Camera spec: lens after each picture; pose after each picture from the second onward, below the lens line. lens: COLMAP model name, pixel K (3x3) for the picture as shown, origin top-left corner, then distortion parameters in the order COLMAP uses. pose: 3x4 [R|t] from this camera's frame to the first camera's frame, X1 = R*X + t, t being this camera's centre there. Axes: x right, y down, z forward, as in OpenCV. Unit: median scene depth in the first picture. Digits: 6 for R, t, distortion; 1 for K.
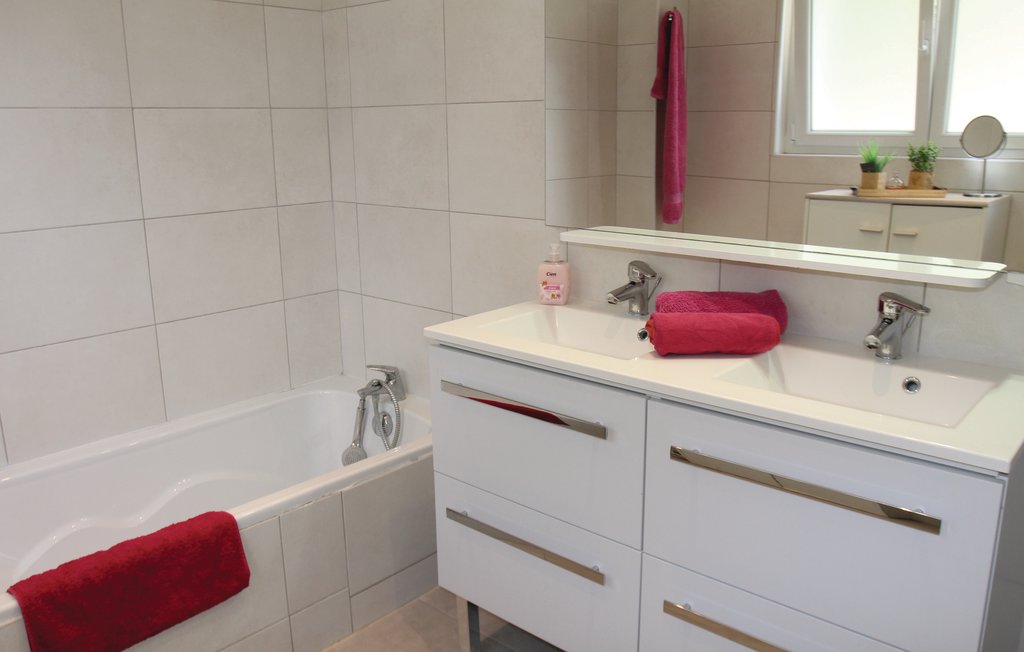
lens RADIAL K [[816.4, 0, 512.0], [0, 816.4, 326.0], [0, 0, 1]] dist [-0.054400, -0.000838]
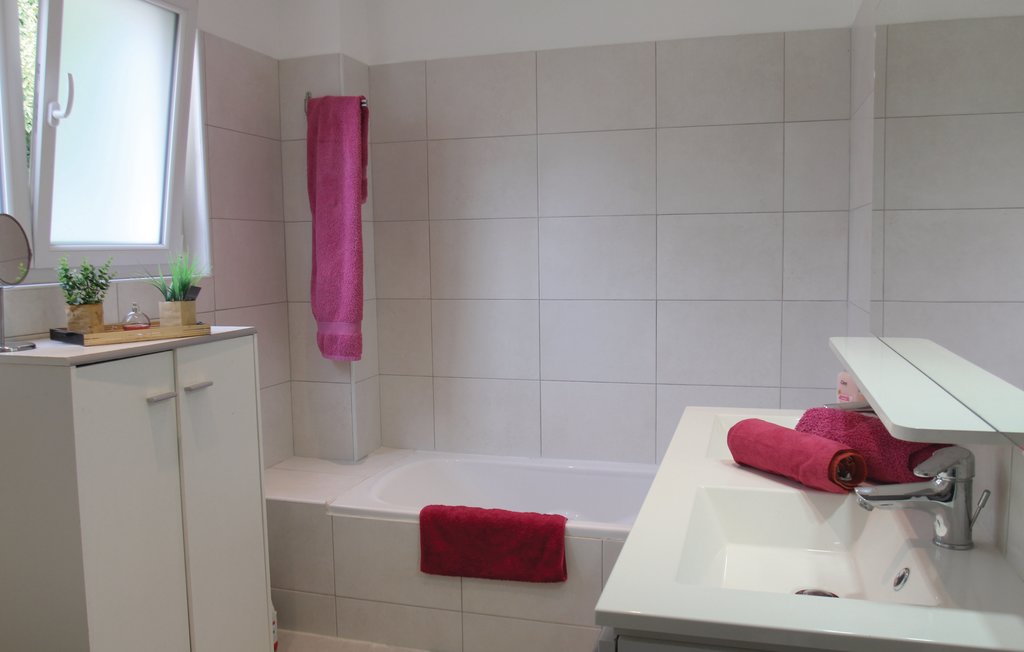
lens RADIAL K [[816.4, 0, 512.0], [0, 816.4, 326.0], [0, 0, 1]] dist [-0.054400, -0.000838]
pose [[0.420440, 0.086803, -0.903159, 0.671095], [-0.205753, 0.978603, -0.001729, -0.046443], [0.883683, 0.186554, 0.429303, 0.270634]]
